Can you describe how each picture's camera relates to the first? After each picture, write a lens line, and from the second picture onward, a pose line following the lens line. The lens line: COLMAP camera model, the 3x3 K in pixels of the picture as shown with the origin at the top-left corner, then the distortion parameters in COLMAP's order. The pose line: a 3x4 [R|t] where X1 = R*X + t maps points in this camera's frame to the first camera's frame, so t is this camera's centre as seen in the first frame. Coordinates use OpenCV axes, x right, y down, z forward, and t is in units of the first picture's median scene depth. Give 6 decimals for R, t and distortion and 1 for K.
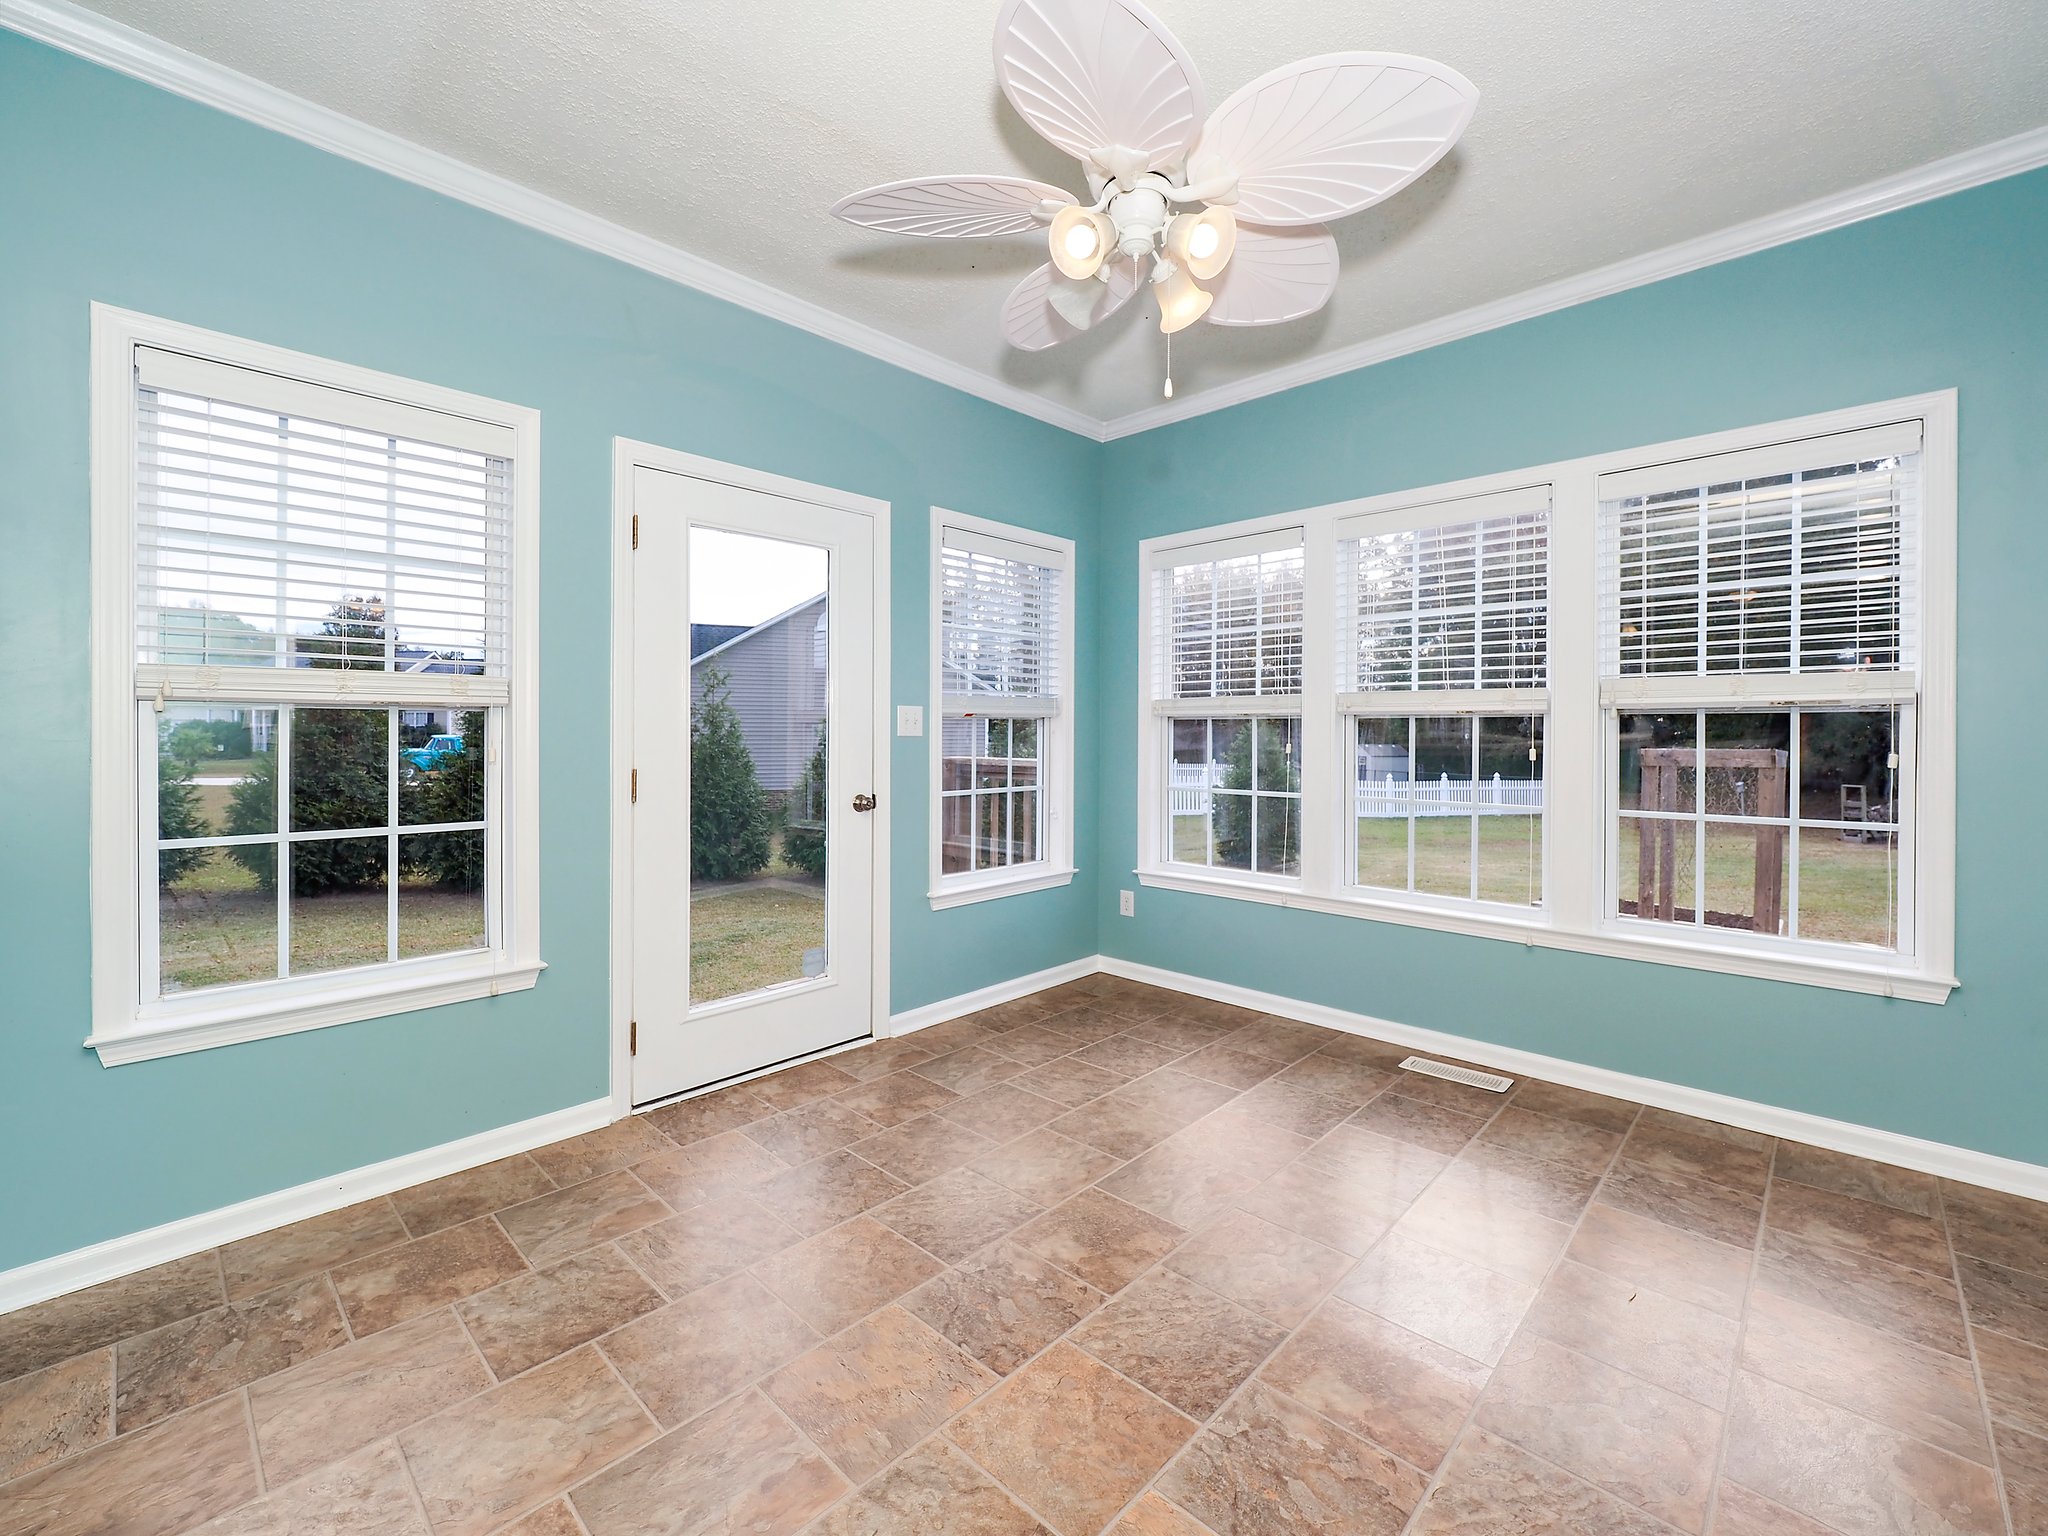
lens RADIAL K [[862.2, 0, 1019.8], [0, 862.2, 747.6], [0, 0, 1]] dist [0.010209, -0.013867]
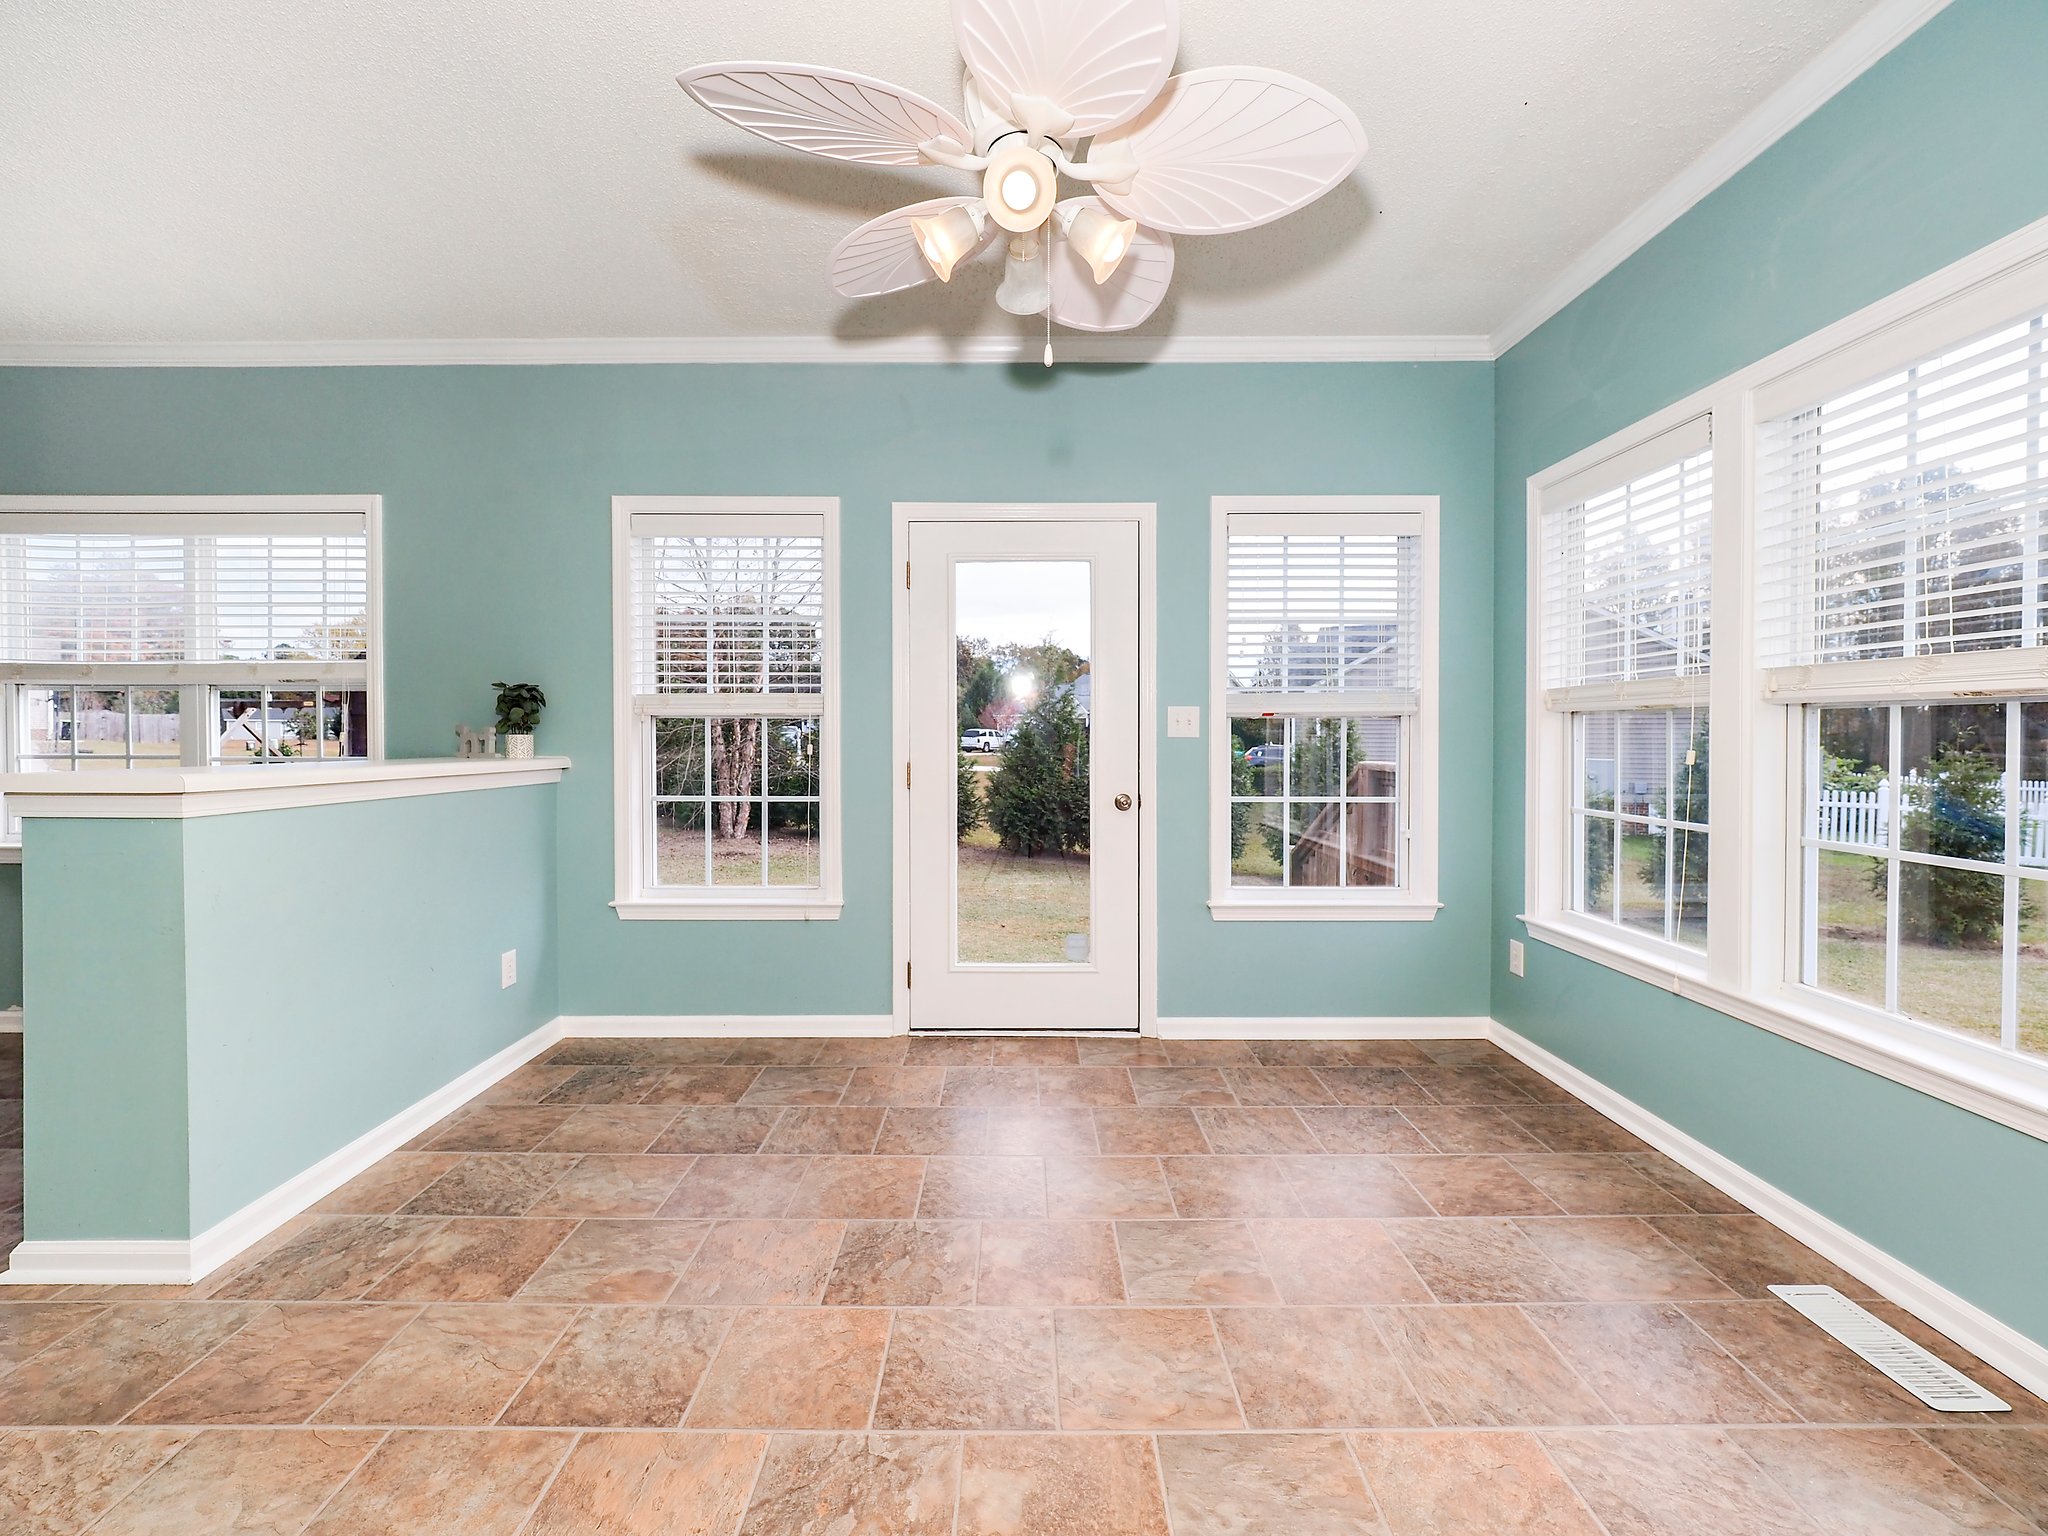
lens RADIAL K [[862.2, 0, 1019.8], [0, 862.2, 747.6], [0, 0, 1]] dist [0.010209, -0.013867]
pose [[0.692530, 0.009306, -0.721329, 0.503094], [-0.011448, 0.999933, 0.001909, -0.000680], [0.721299, 0.006936, 0.692590, 0.210193]]
